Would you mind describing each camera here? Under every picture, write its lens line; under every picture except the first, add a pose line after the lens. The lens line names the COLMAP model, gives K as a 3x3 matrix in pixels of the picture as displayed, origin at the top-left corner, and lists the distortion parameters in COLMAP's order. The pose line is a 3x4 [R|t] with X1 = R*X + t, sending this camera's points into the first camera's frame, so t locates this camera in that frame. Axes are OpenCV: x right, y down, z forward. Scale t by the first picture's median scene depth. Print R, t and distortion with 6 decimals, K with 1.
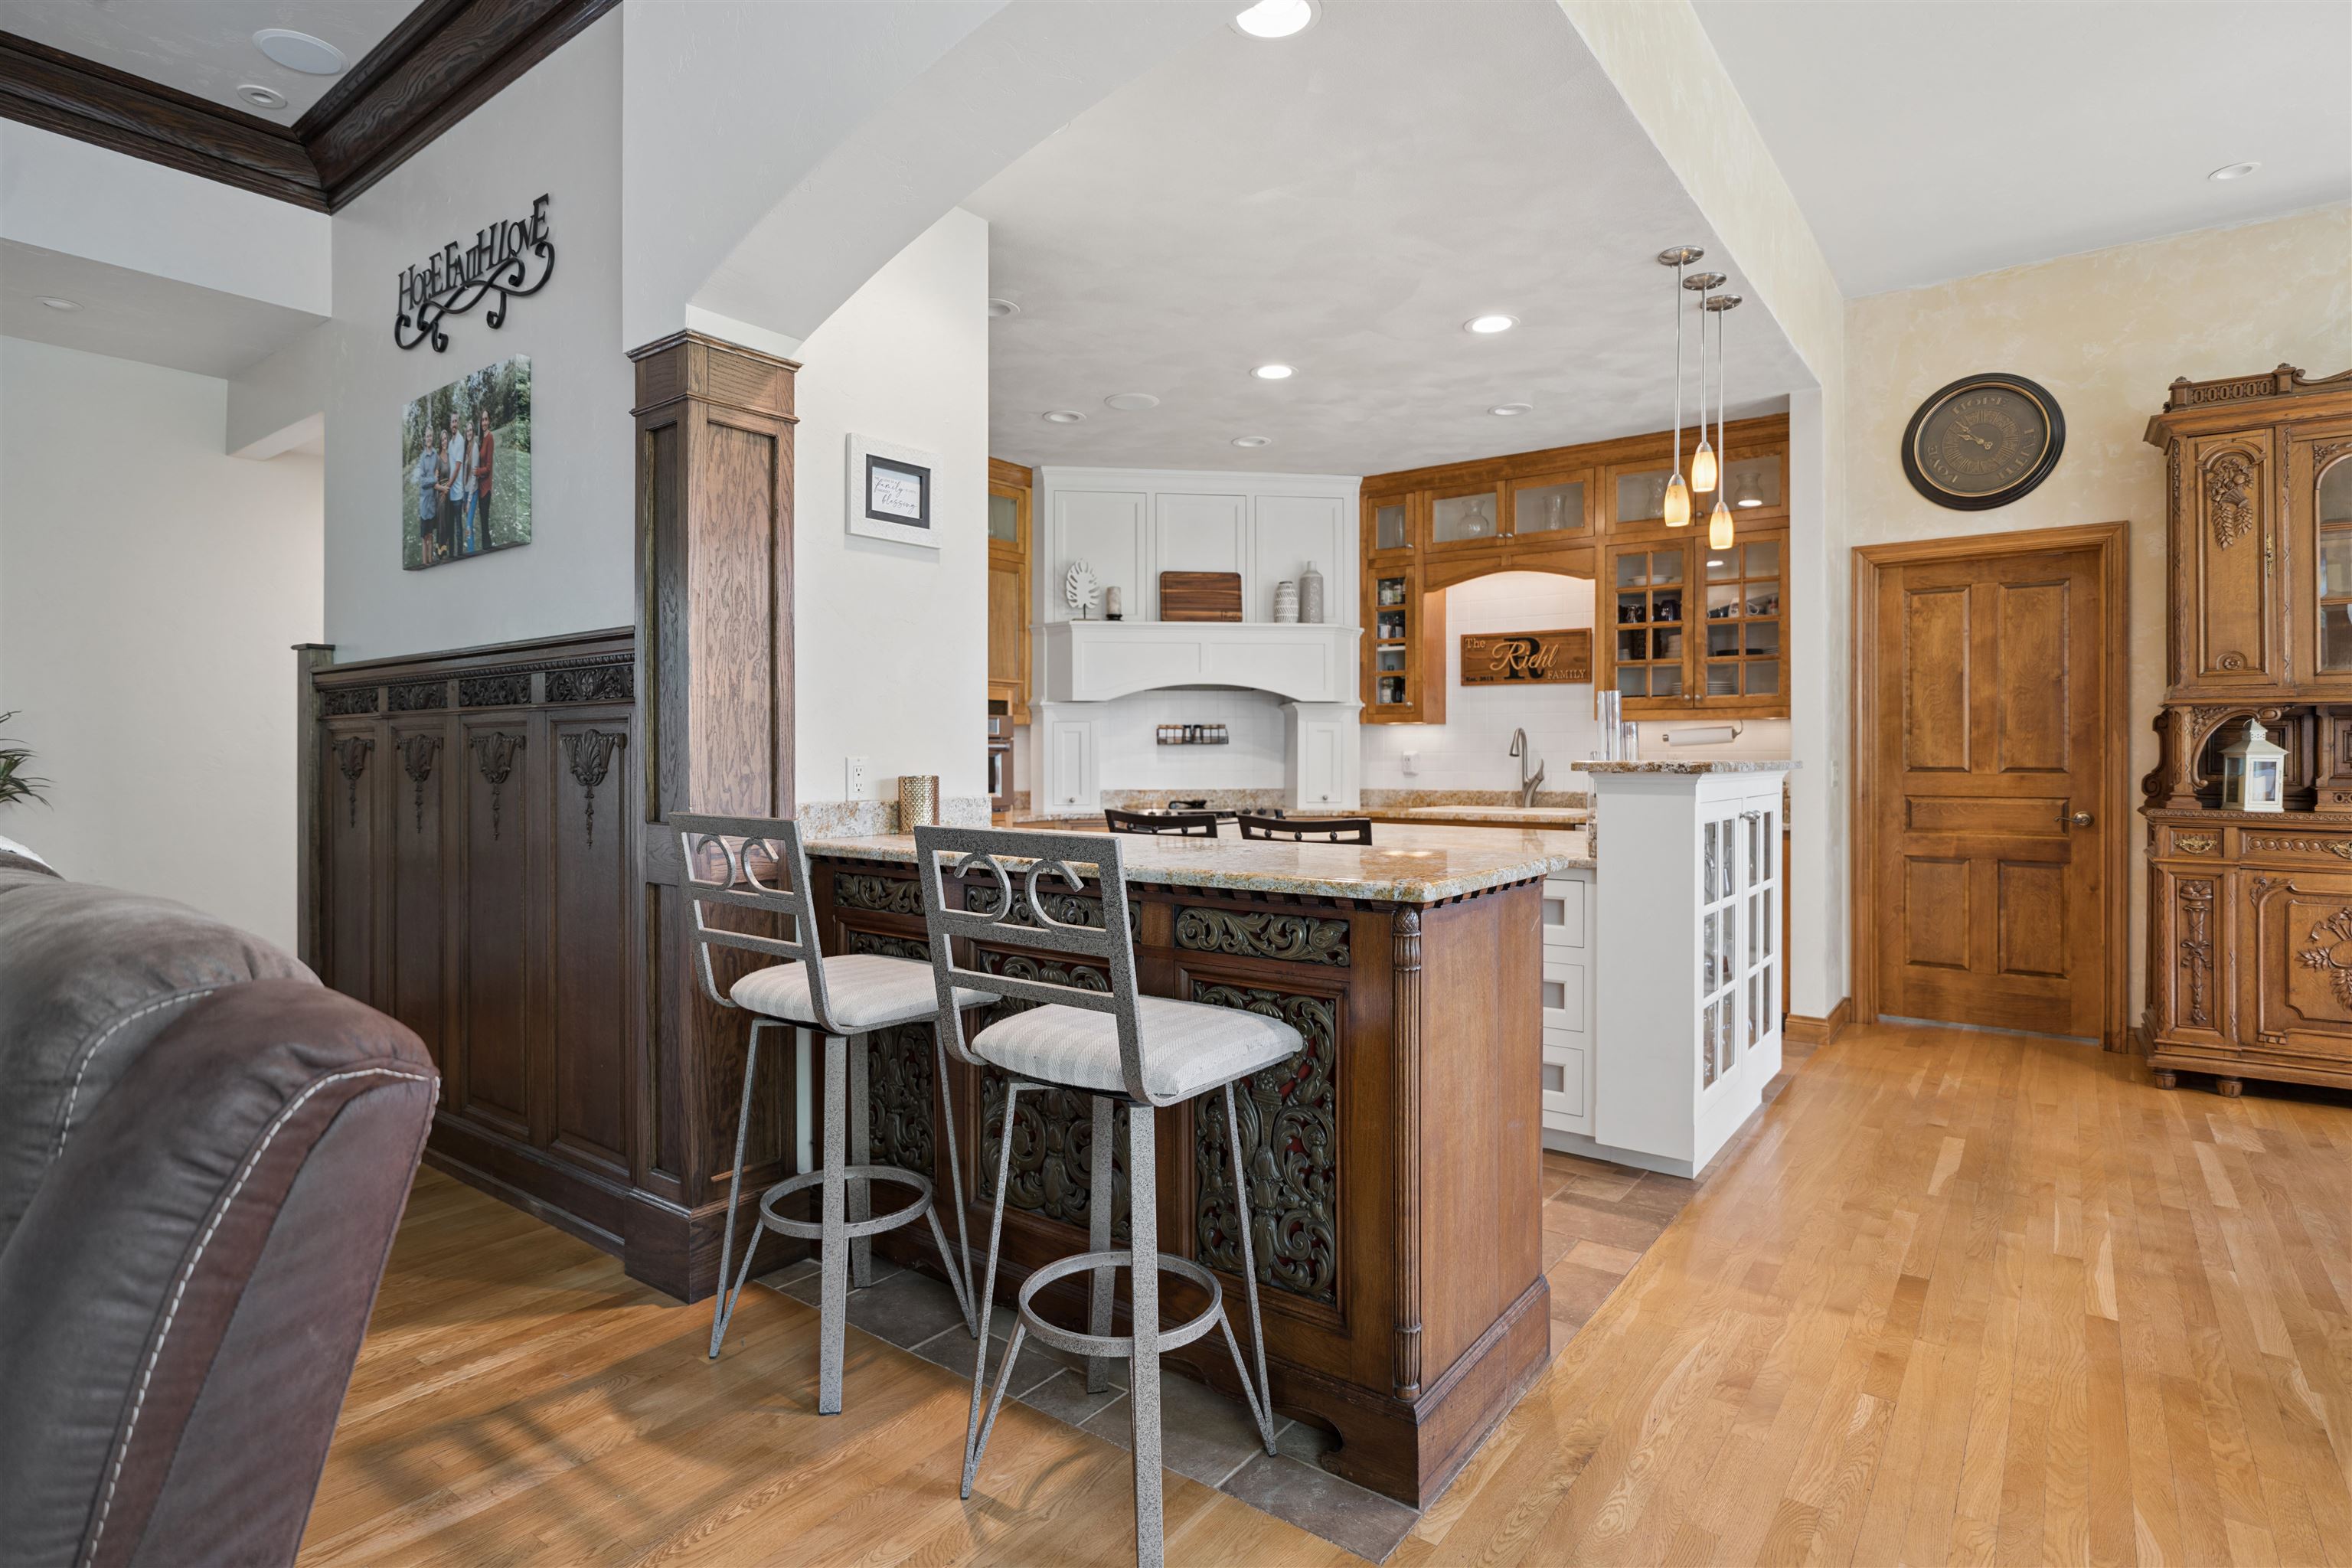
lens RADIAL K [[1203.7, 0, 1181.1], [0, 1203.7, 740.1], [0, 0, 1]] dist [-0.002917, -0.000312]
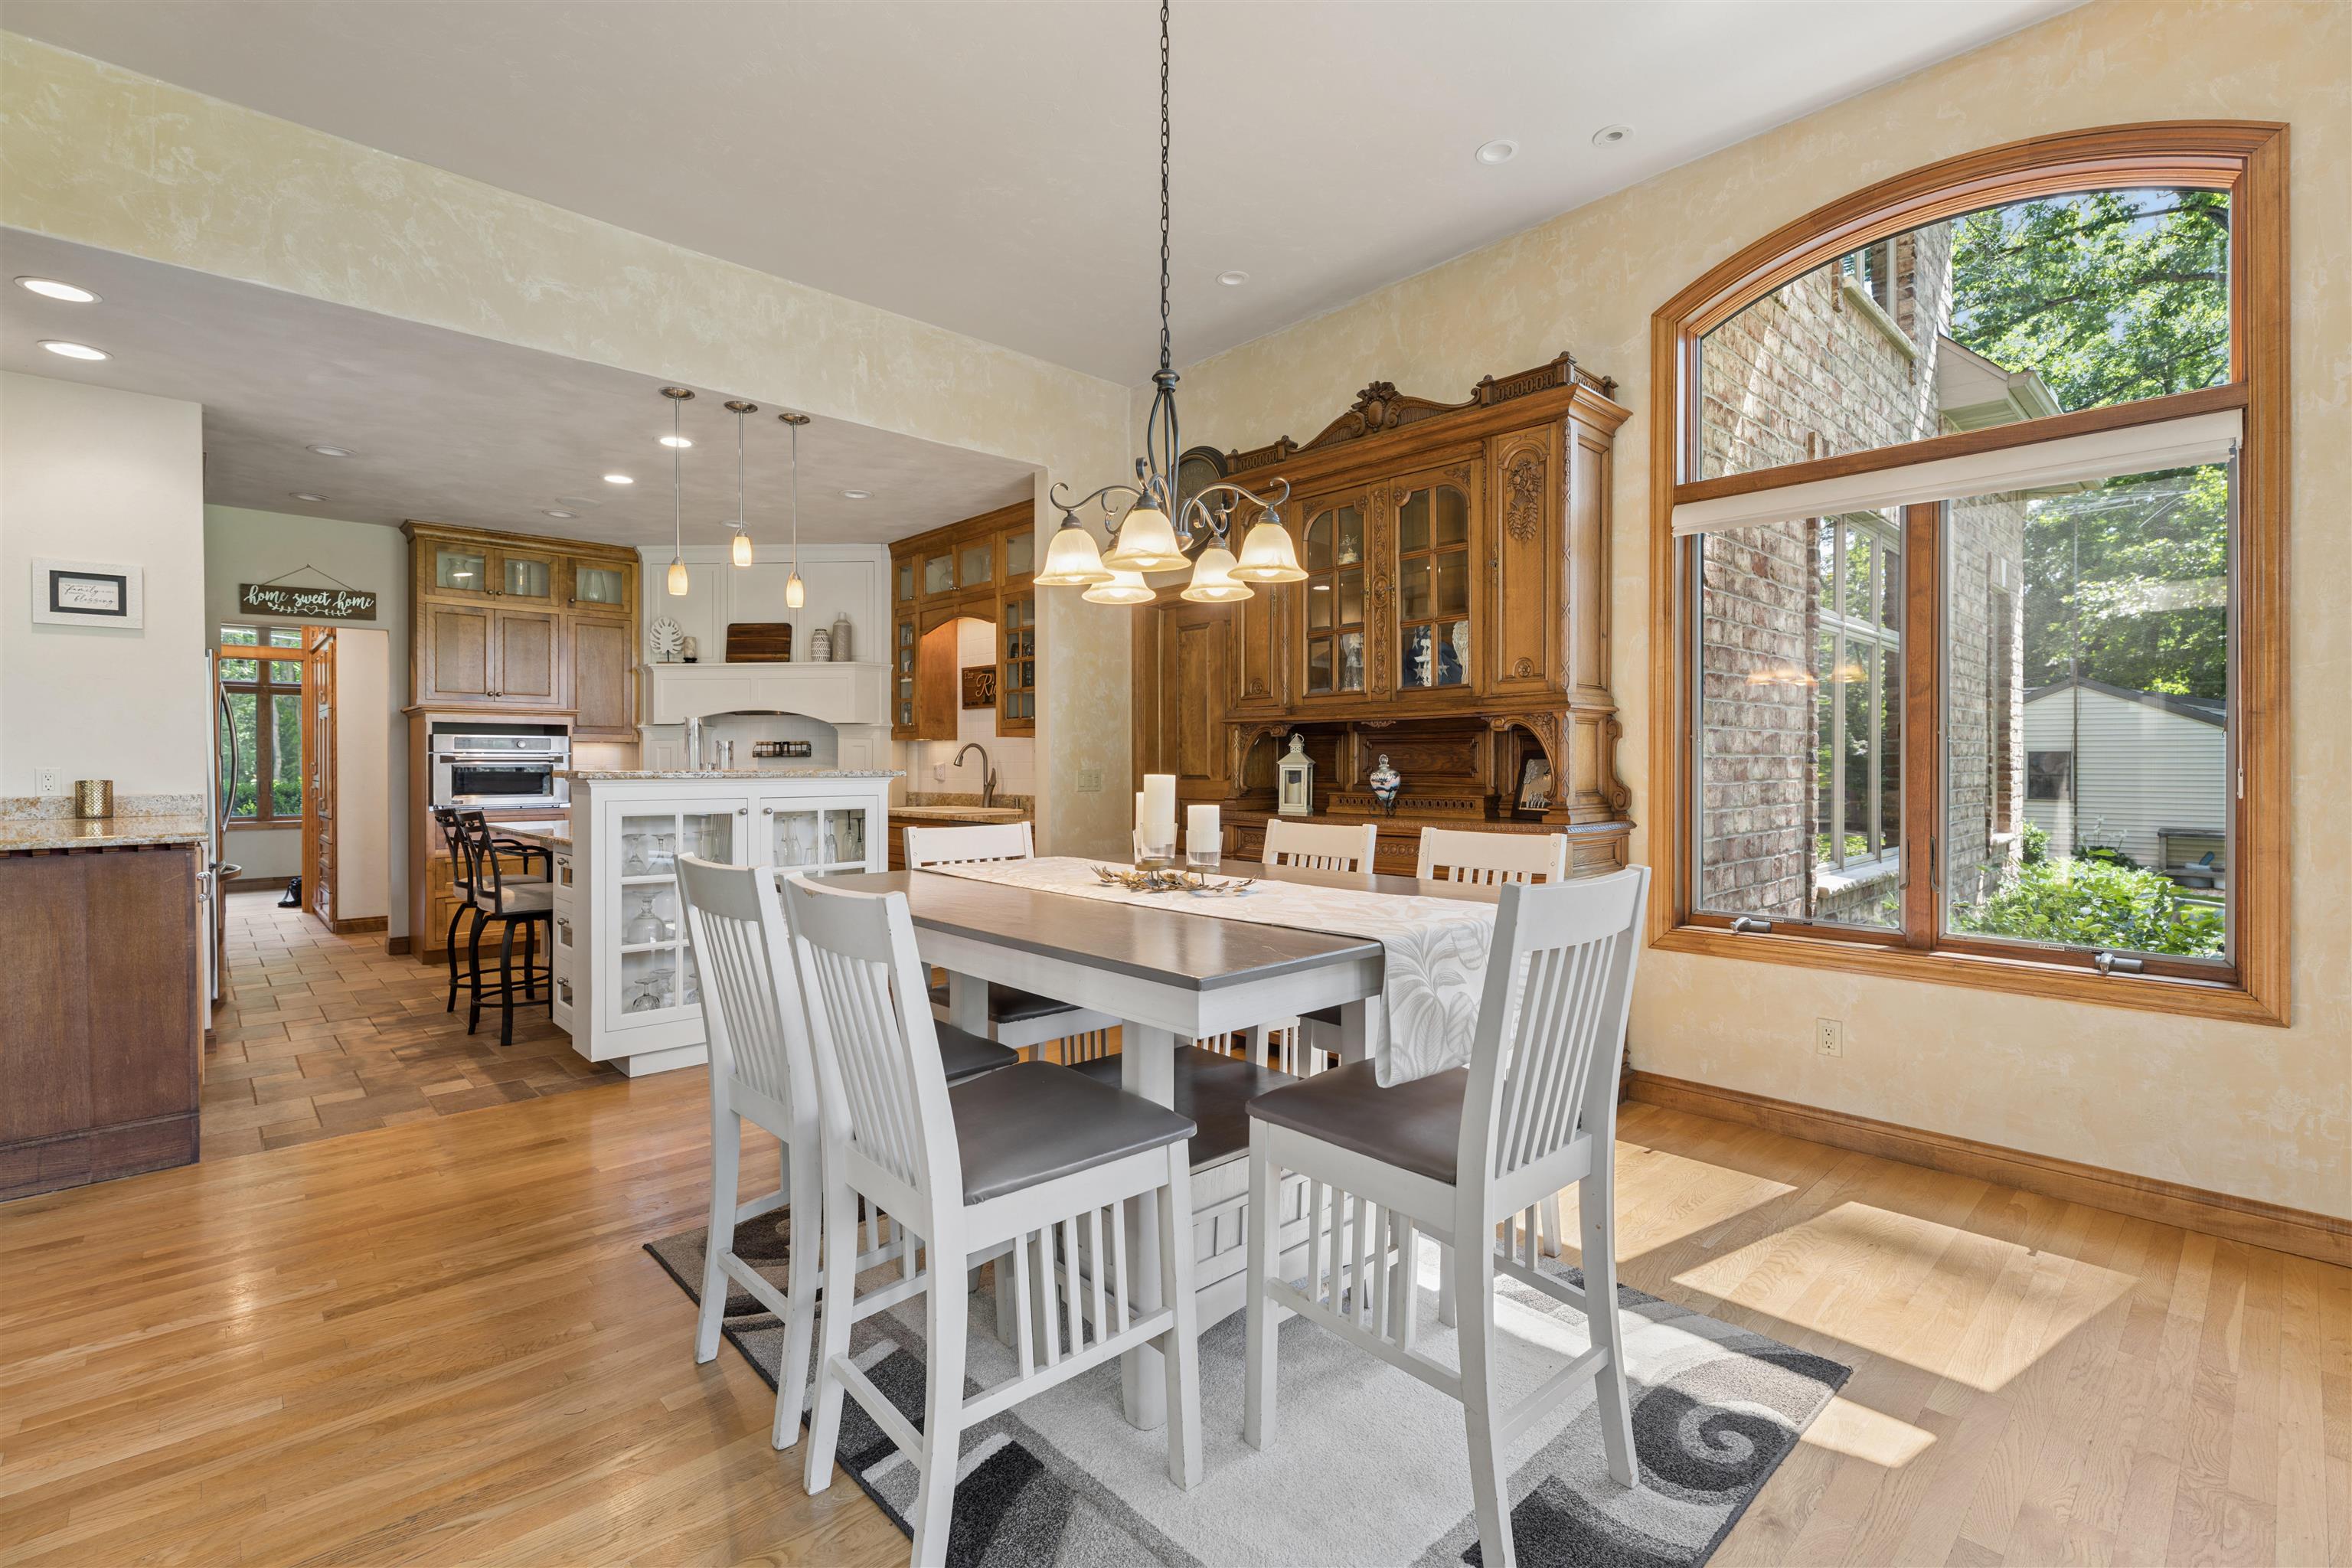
lens RADIAL K [[1055.1, 0, 1180.1], [0, 1055.1, 754.5], [0, 0, 1]] dist [-0.002406, 0.000062]
pose [[0.984370, -0.003159, -0.176086, 0.662933], [0.003630, 0.999991, 0.002350, -0.000368], [0.176076, -0.002953, 0.984372, -0.032576]]
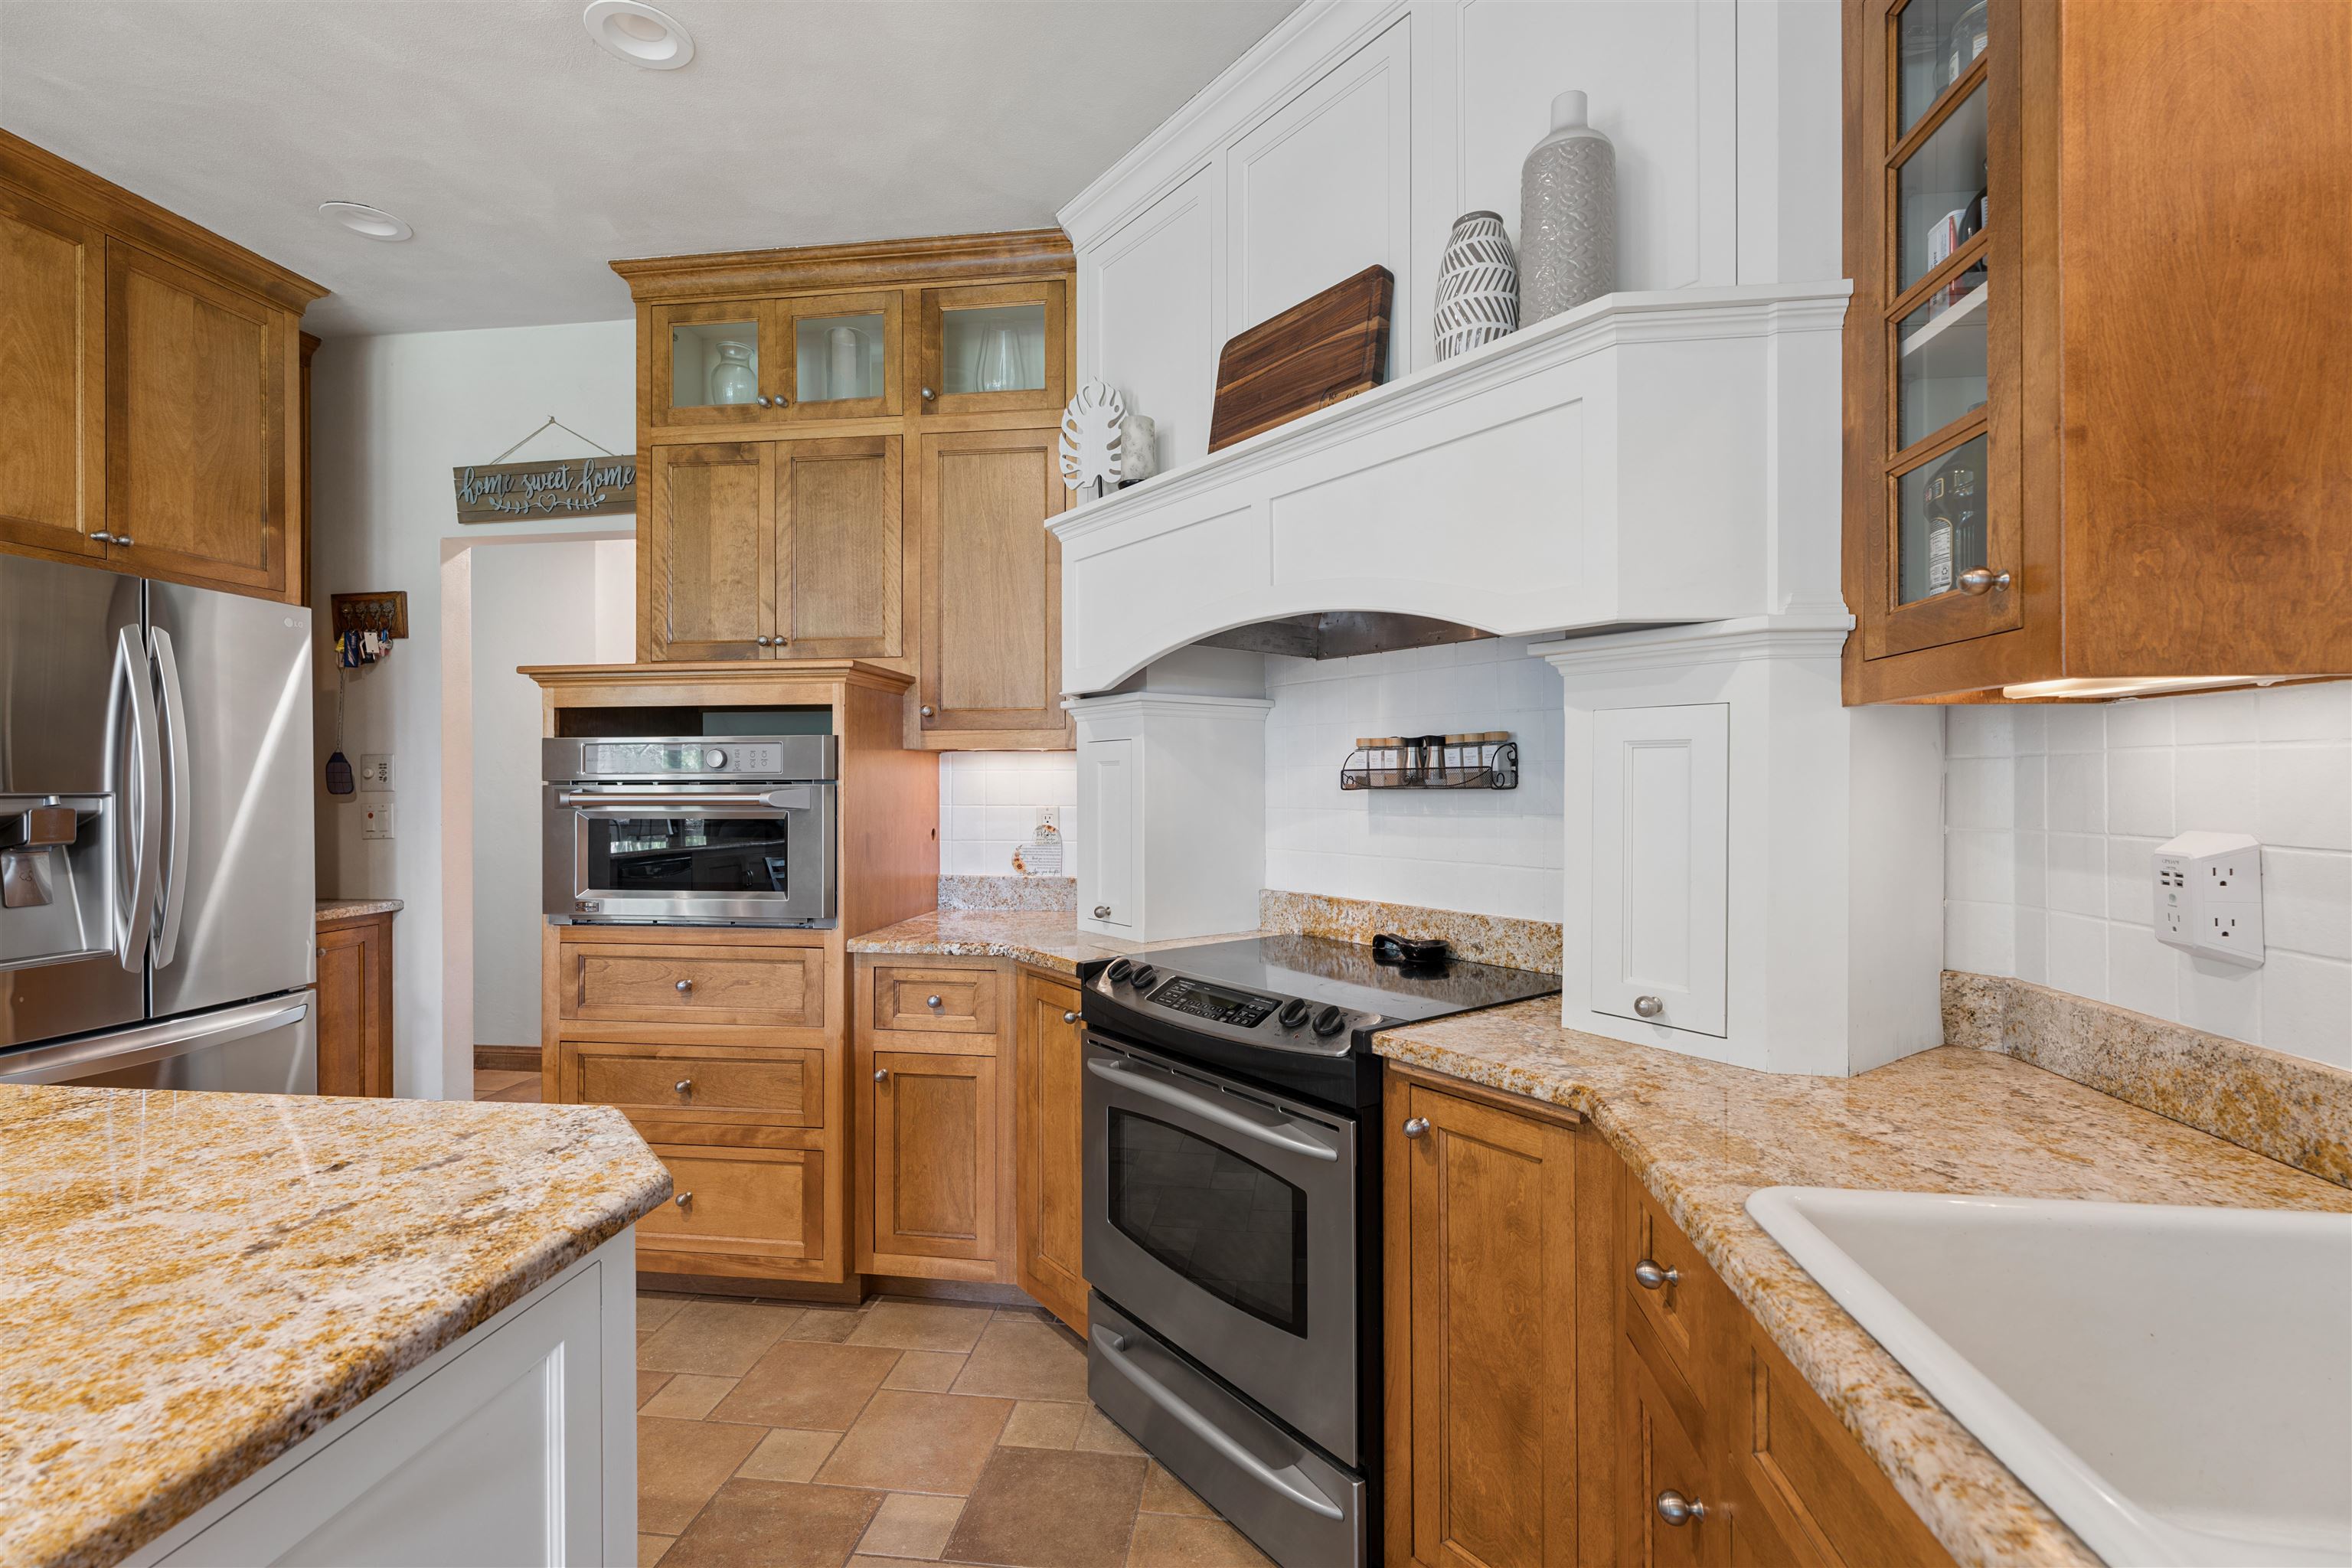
lens RADIAL K [[1070.0, 0, 1120.7], [0, 1070.0, 781.6], [0, 0, 1]] dist [-0.016705, -0.000080]
pose [[0.451701, 0.002684, -0.892165, 0.275436], [0.005687, 0.999966, 0.005888, -0.001284], [0.892151, -0.007734, 0.451671, 0.816853]]
